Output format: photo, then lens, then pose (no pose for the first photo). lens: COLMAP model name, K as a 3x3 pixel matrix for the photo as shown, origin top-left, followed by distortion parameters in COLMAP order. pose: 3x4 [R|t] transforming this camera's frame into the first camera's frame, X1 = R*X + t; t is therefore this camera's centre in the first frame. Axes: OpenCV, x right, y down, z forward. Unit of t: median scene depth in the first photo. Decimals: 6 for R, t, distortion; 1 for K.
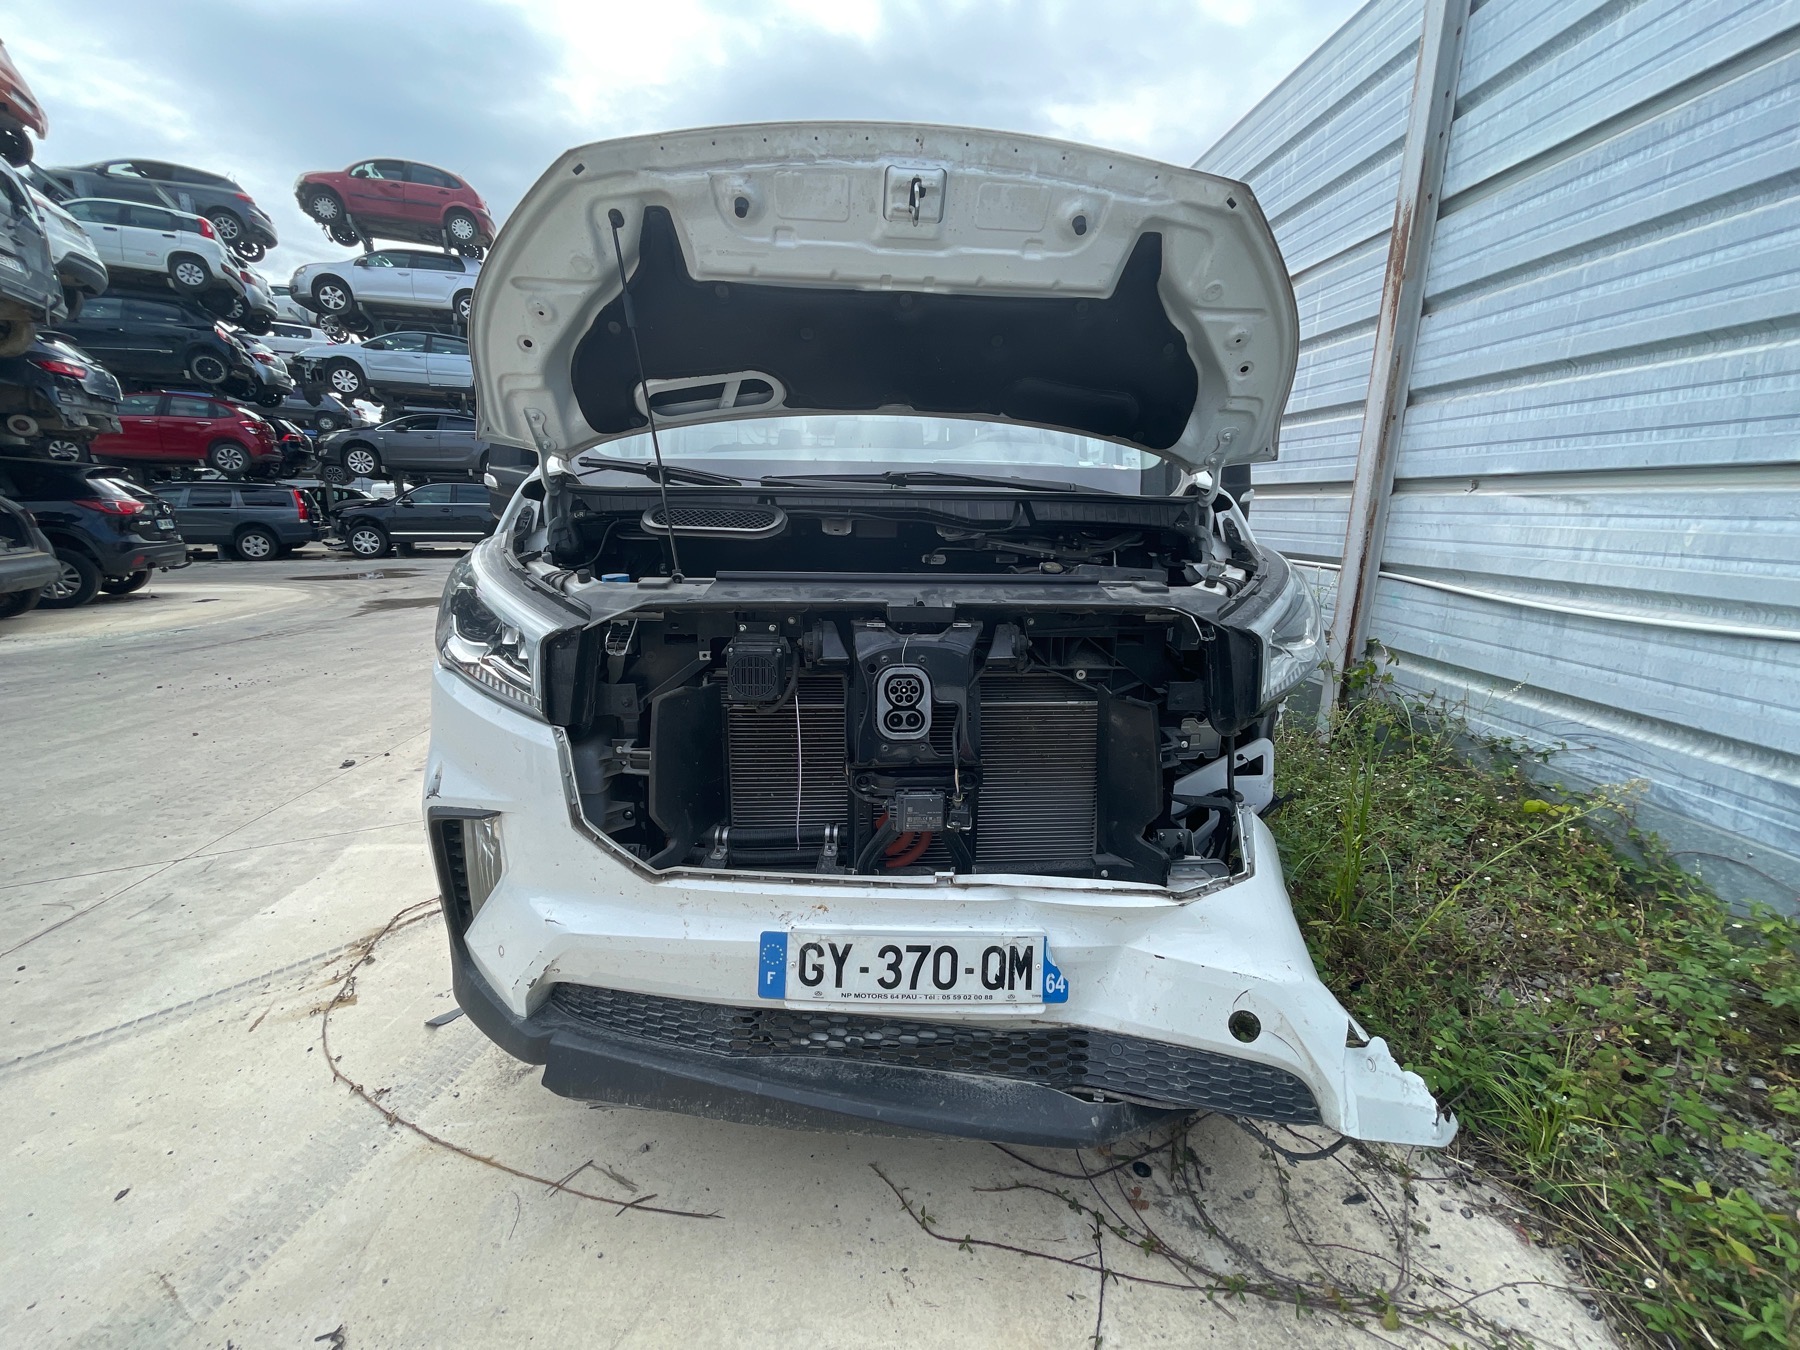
lens RADIAL K [[723.7, 0, 900.0], [0, 723.7, 675.0], [0, 0, 1]] dist [-0.006823, -0.000493]
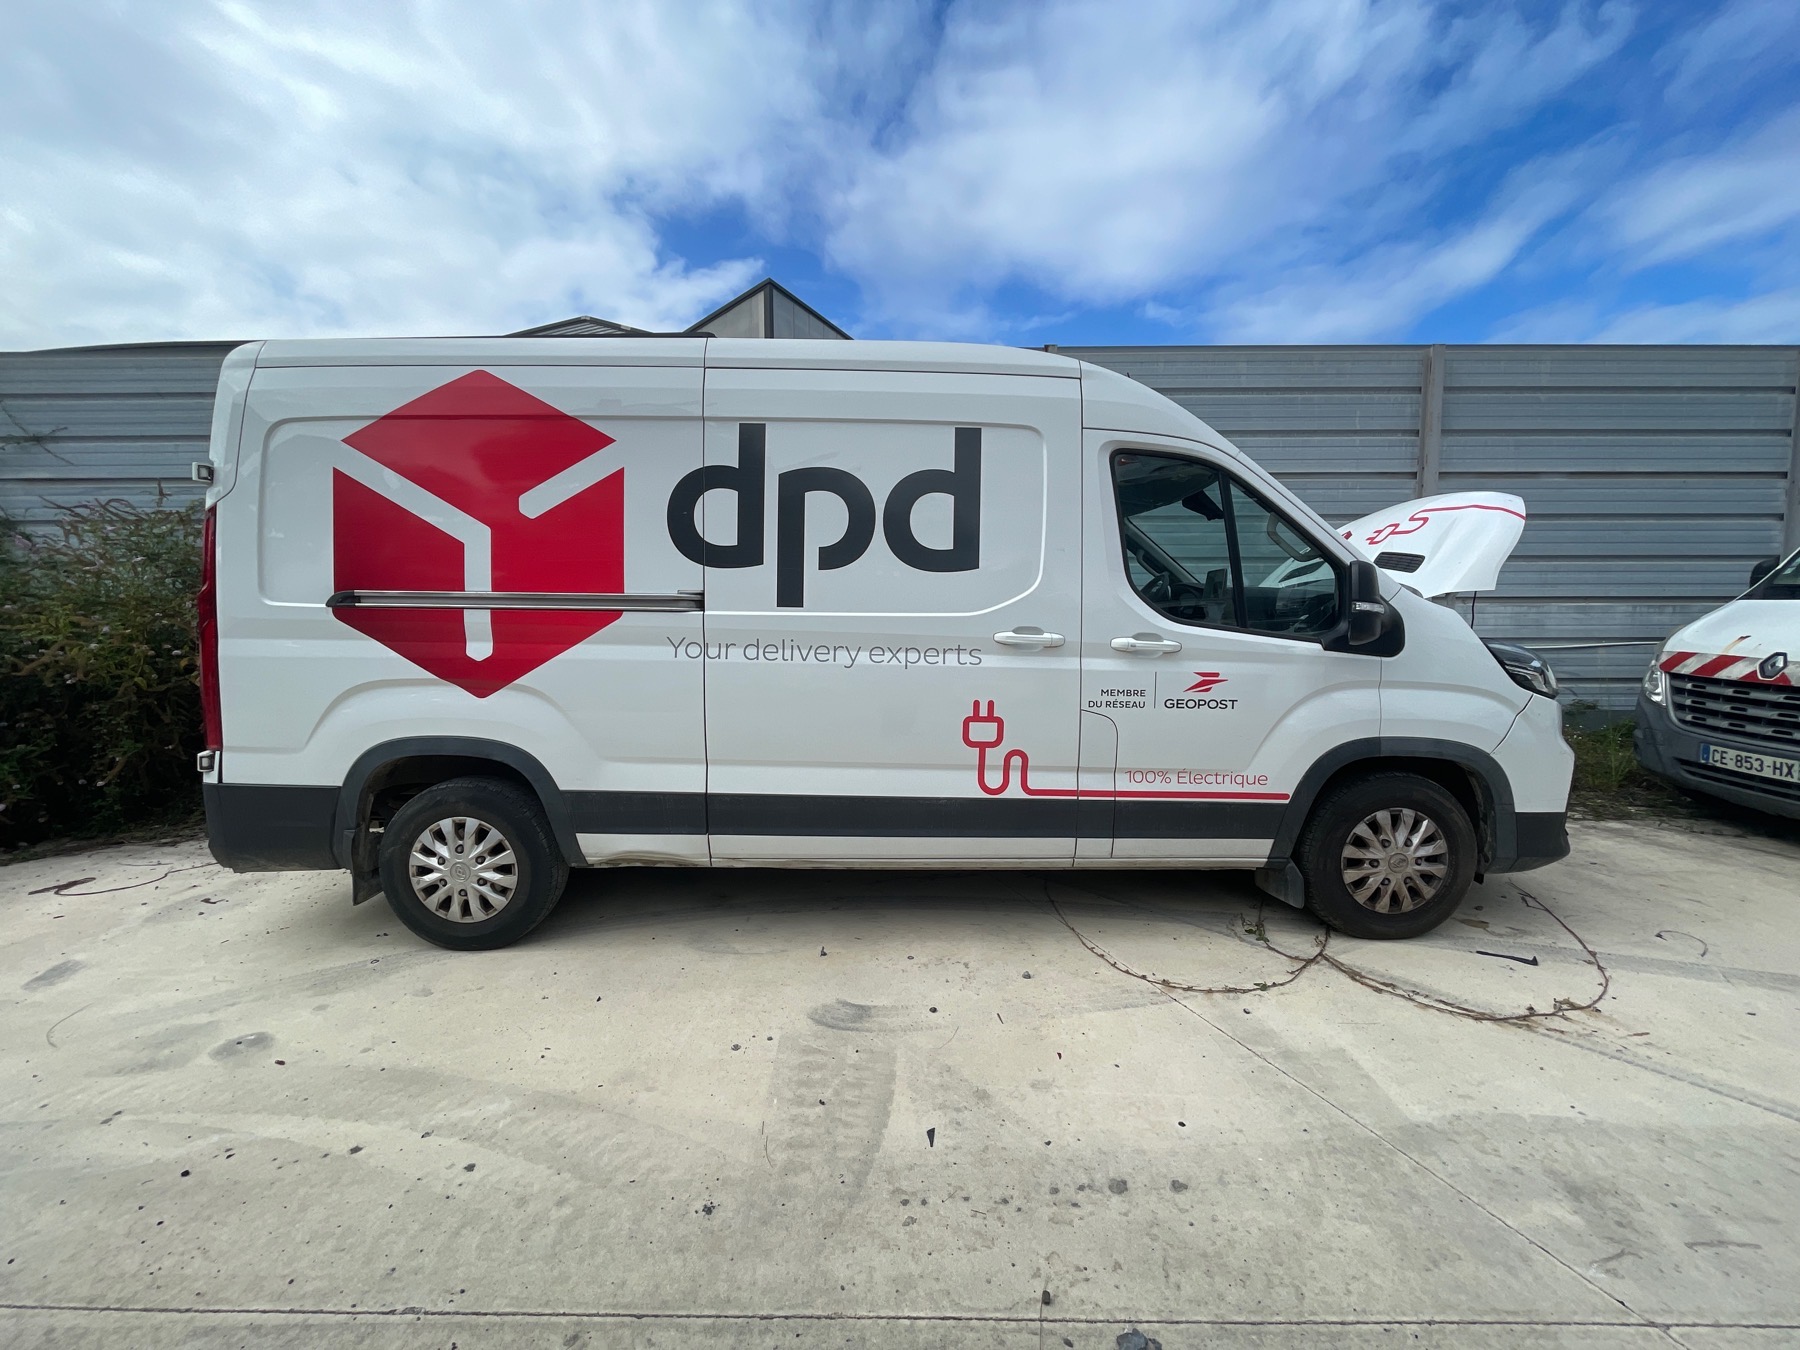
lens RADIAL K [[723.7, 0, 900.0], [0, 723.7, 675.0], [0, 0, 1]] dist [-0.006823, -0.000493]
pose [[0.085434, -0.082360, 0.992934, -2.019594], [0.229632, 0.971376, 0.060814, -0.457590], [-0.969521, 0.222814, 0.101902, 1.826694]]
